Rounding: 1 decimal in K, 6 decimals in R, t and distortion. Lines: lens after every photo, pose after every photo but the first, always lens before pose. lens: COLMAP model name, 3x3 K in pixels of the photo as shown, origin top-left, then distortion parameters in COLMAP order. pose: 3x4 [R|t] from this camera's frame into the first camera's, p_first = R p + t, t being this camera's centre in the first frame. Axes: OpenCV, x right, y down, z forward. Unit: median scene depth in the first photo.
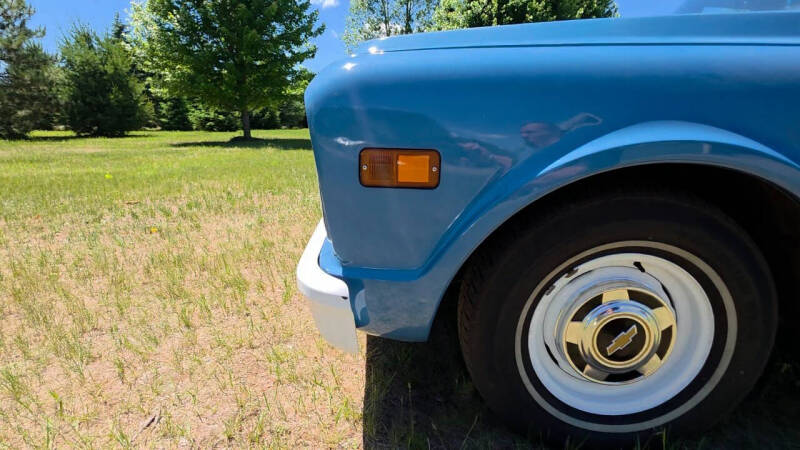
lens RADIAL K [[405.1, 0, 404.6], [0, 405.1, 221.2], [0, 0, 1]] dist [0.003985, 0.000414]
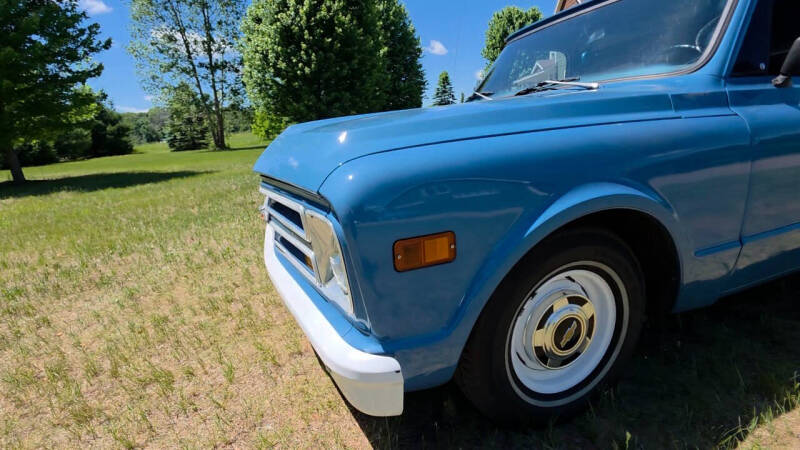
lens RADIAL K [[405.1, 0, 404.6], [0, 405.1, 221.2], [0, 0, 1]] dist [0.003985, 0.000414]
pose [[0.905143, -0.177089, 0.386465, -0.226680], [0.181259, 0.983093, 0.025950, -0.115011], [-0.384526, 0.046562, 0.921939, -0.033370]]
